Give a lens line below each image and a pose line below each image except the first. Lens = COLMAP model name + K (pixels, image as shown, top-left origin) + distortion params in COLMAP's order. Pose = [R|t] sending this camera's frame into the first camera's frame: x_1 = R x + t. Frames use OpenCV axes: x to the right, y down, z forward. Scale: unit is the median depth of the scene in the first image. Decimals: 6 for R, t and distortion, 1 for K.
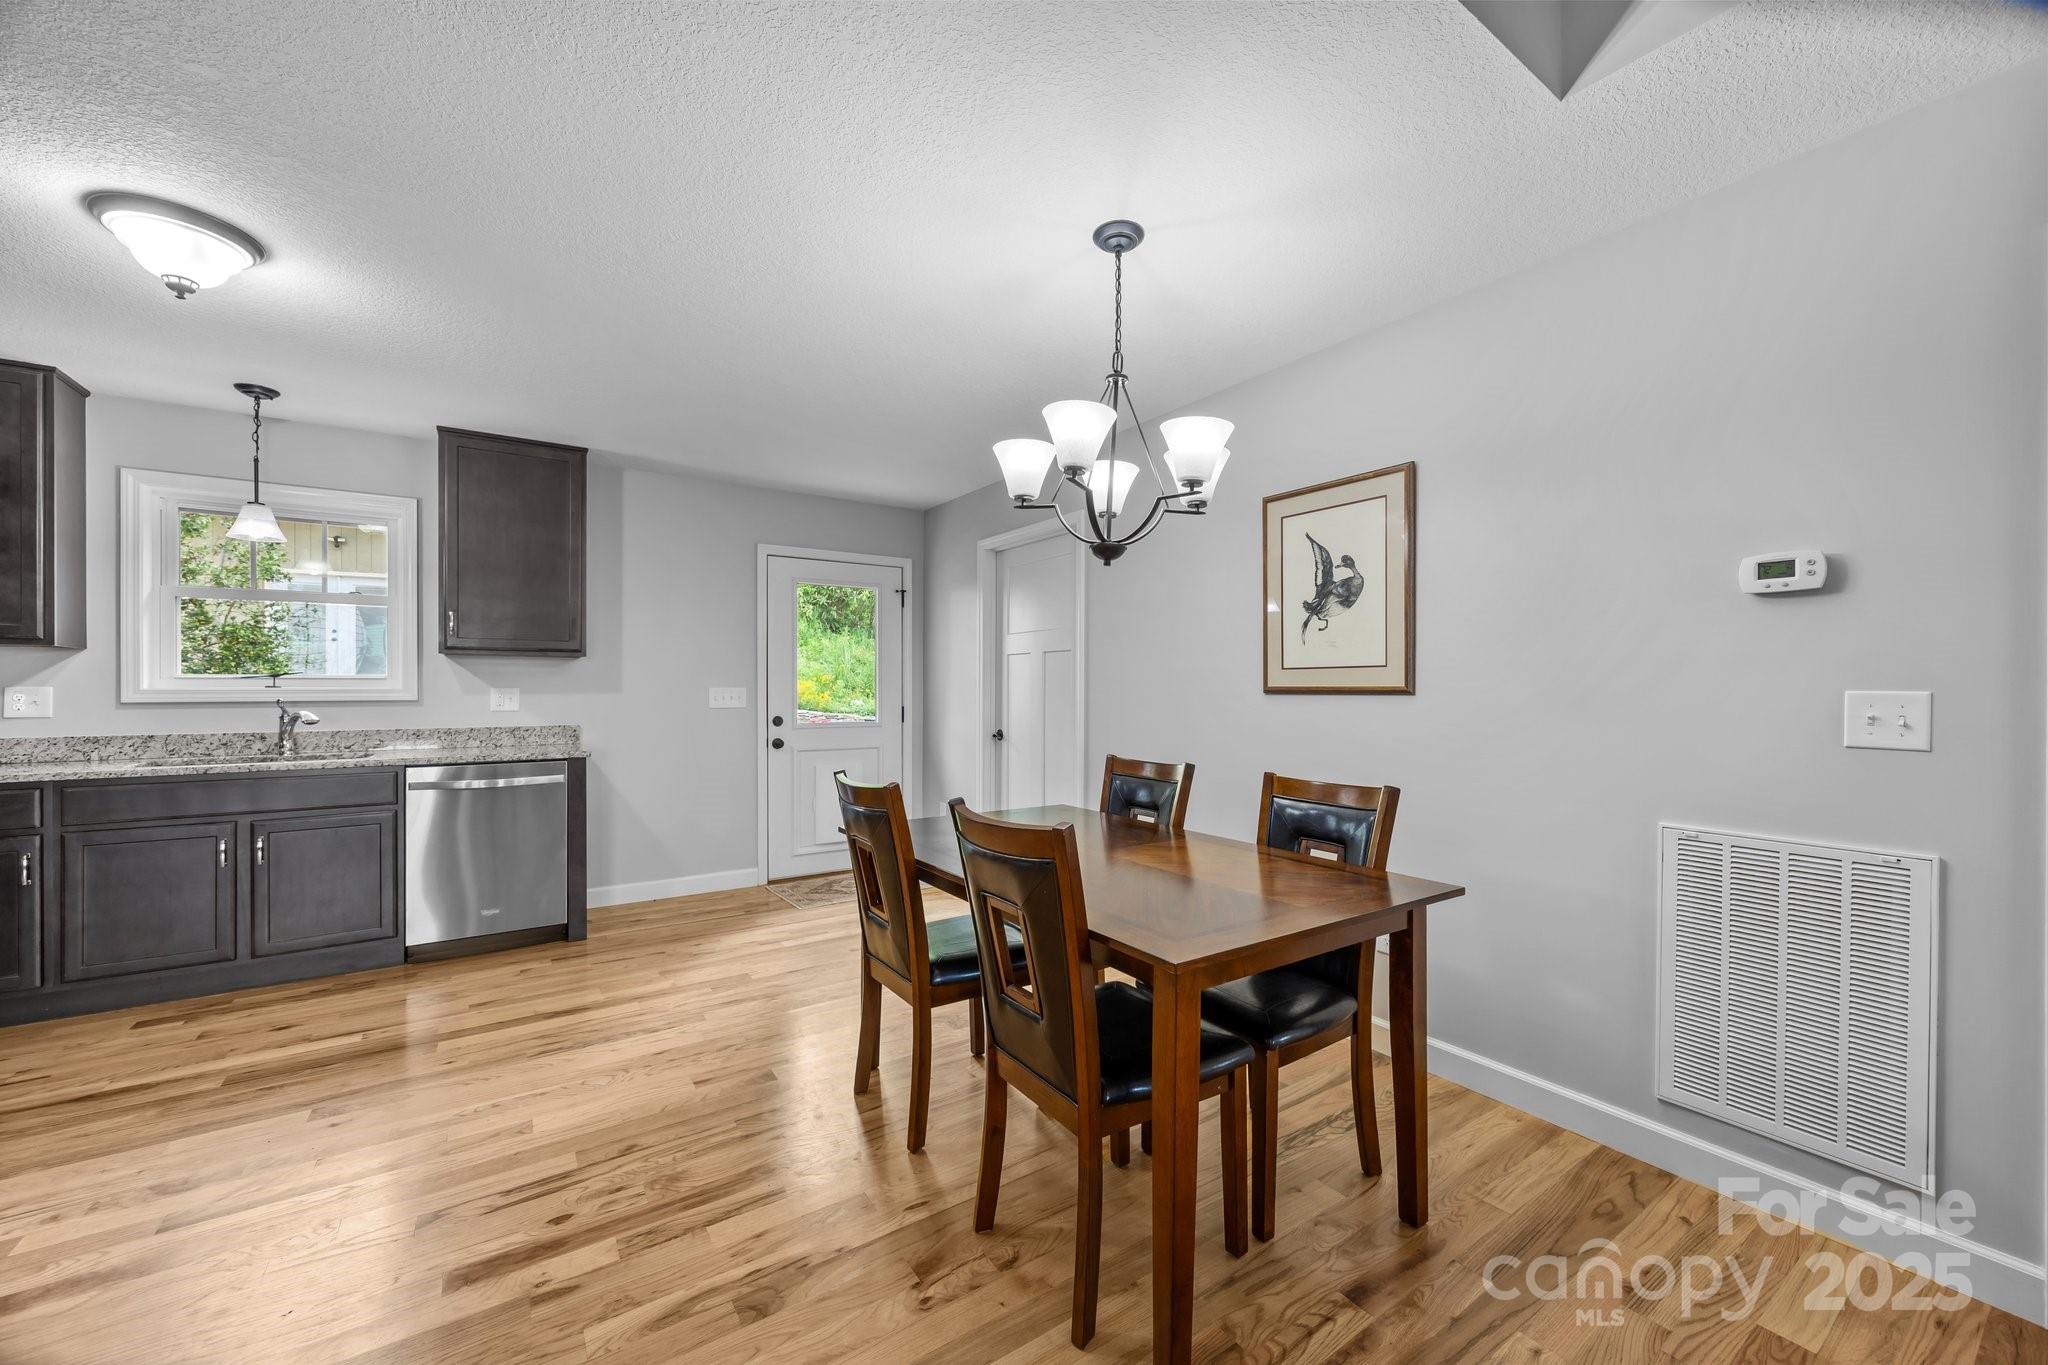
lens RADIAL K [[786.2, 0, 1033.2], [0, 786.2, 687.1], [0, 0, 1]] dist [-0.000651, 0.000167]
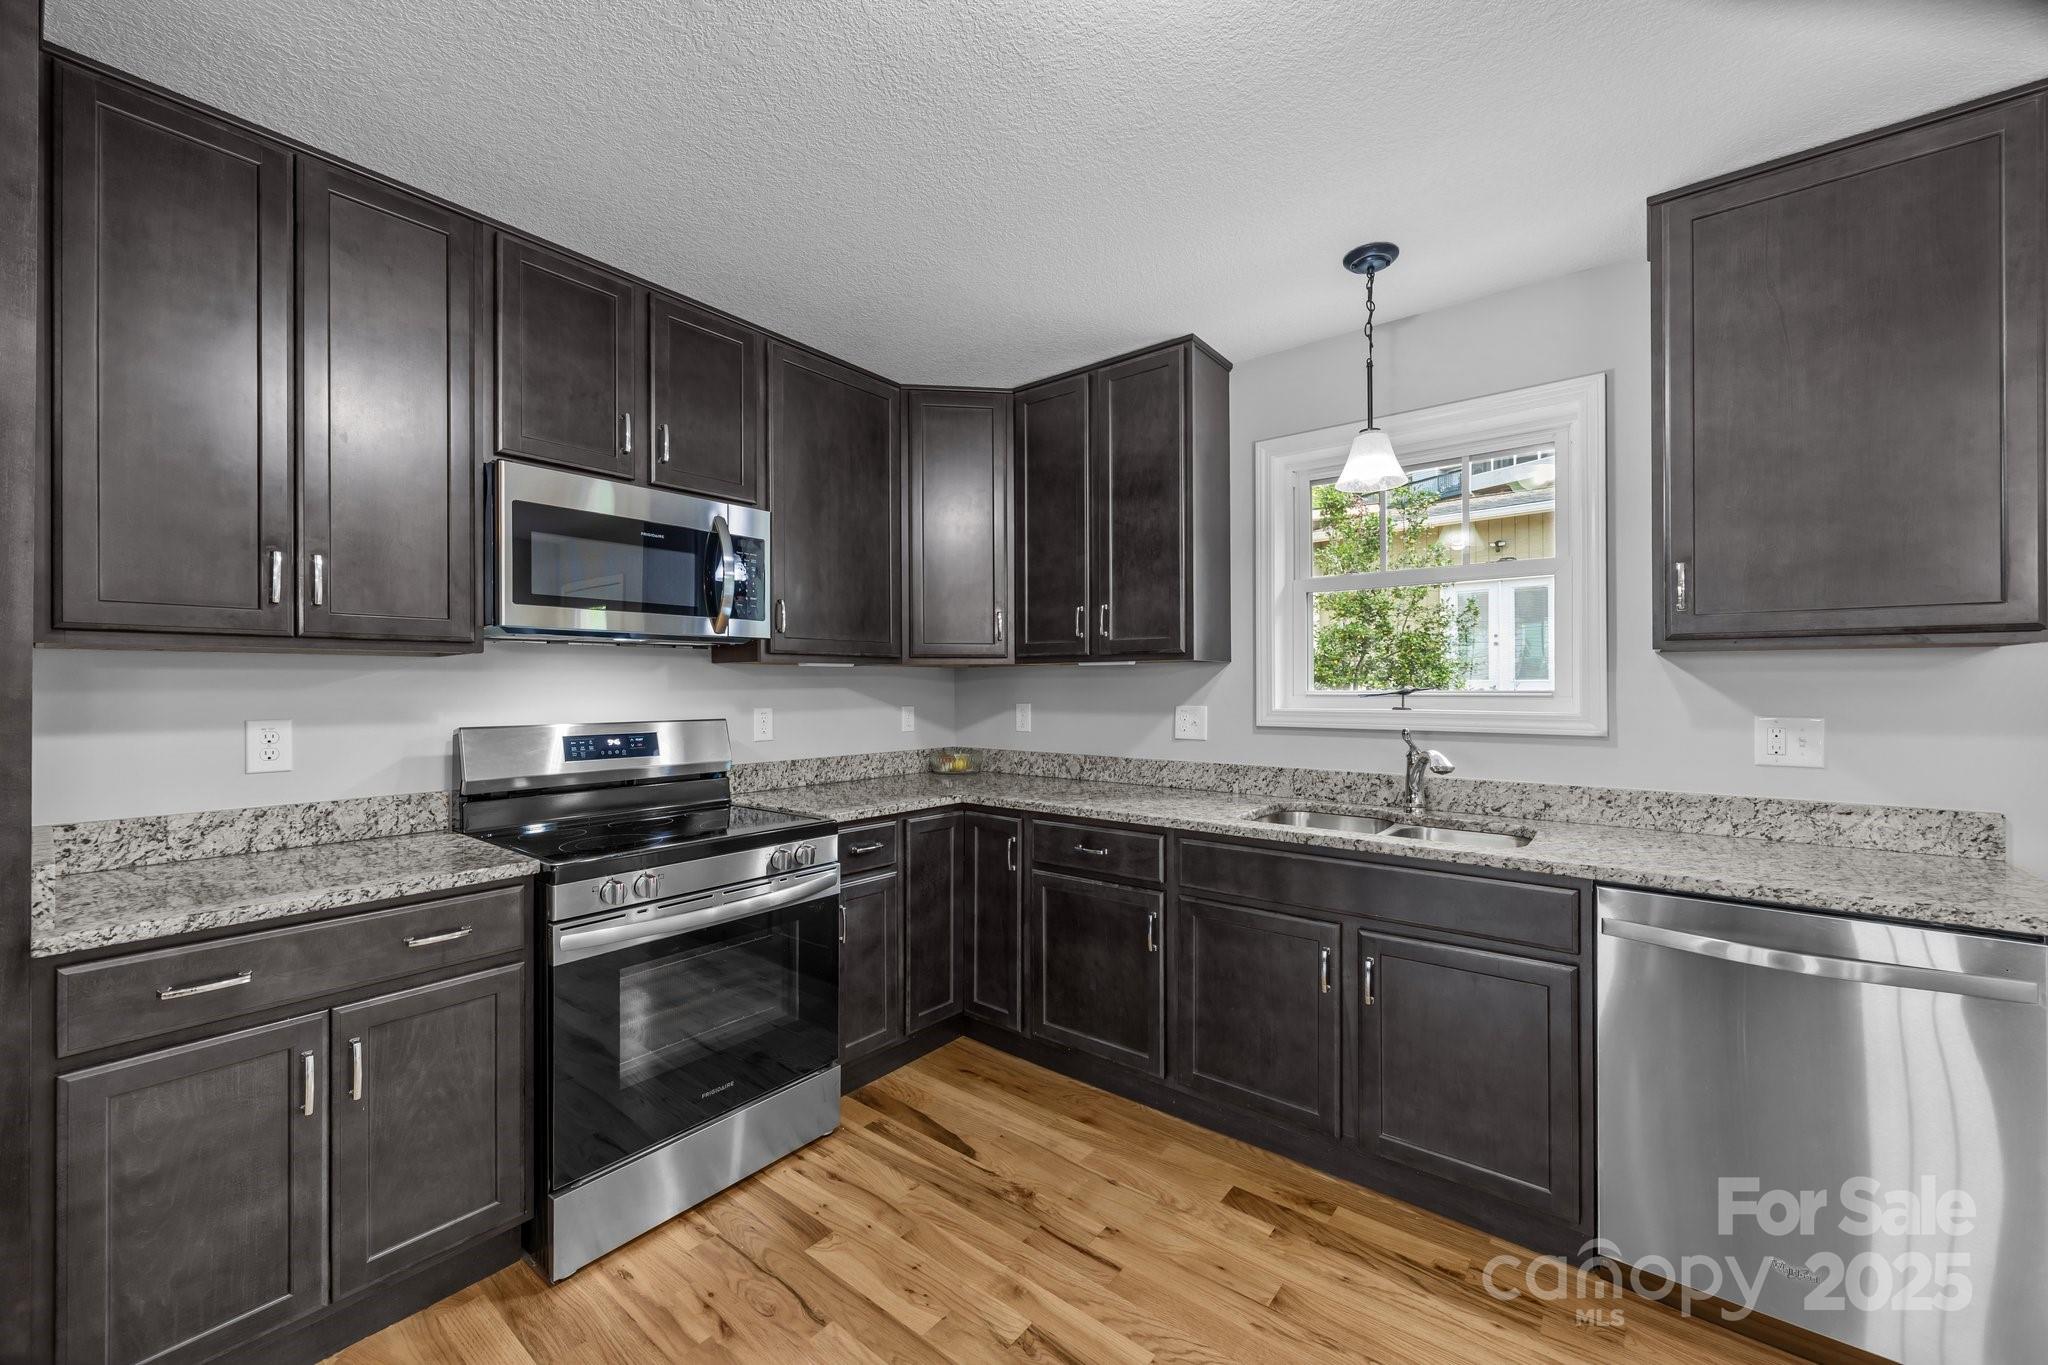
lens RADIAL K [[786.2, 0, 1027.1], [0, 786.2, 683.5], [0, 0, 1]] dist [-0.000651, 0.000167]
pose [[0.298232, -0.004364, -0.954484, -0.448146], [0.001161, 0.999990, -0.004210, -0.021991], [0.954493, 0.000148, 0.298234, 0.529475]]
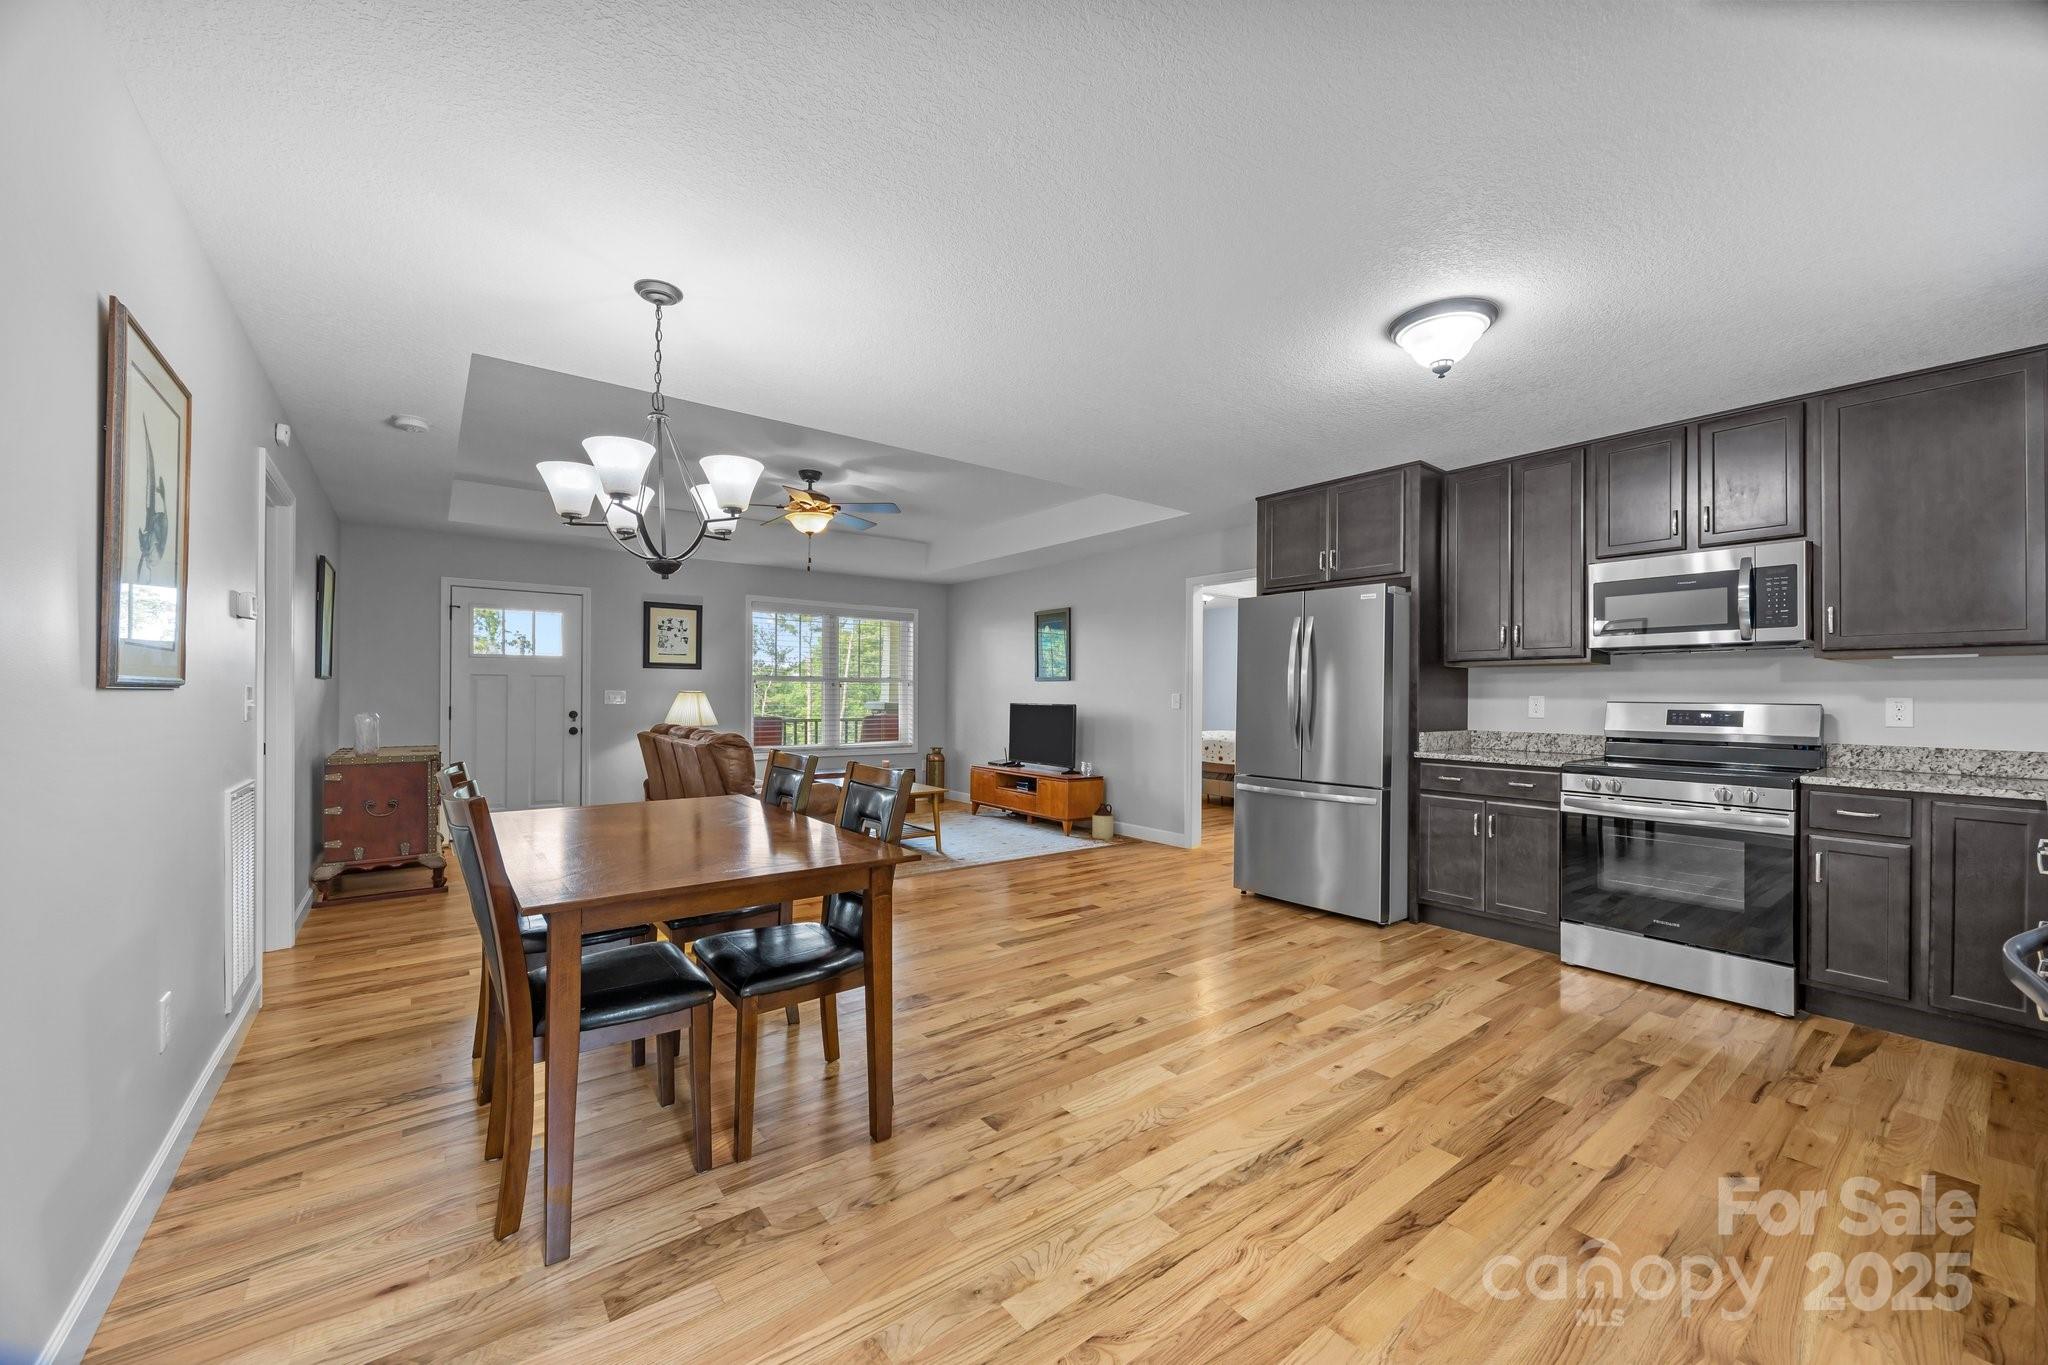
lens RADIAL K [[786.2, 0, 1033.5], [0, 786.2, 688.7], [0, 0, 1]] dist [-0.000651, 0.000167]
pose [[-0.997832, -0.007628, -0.065376, -0.237168], [-0.007194, 0.999951, -0.006869, 0.004917], [0.065425, -0.006384, -0.997837, 1.415694]]
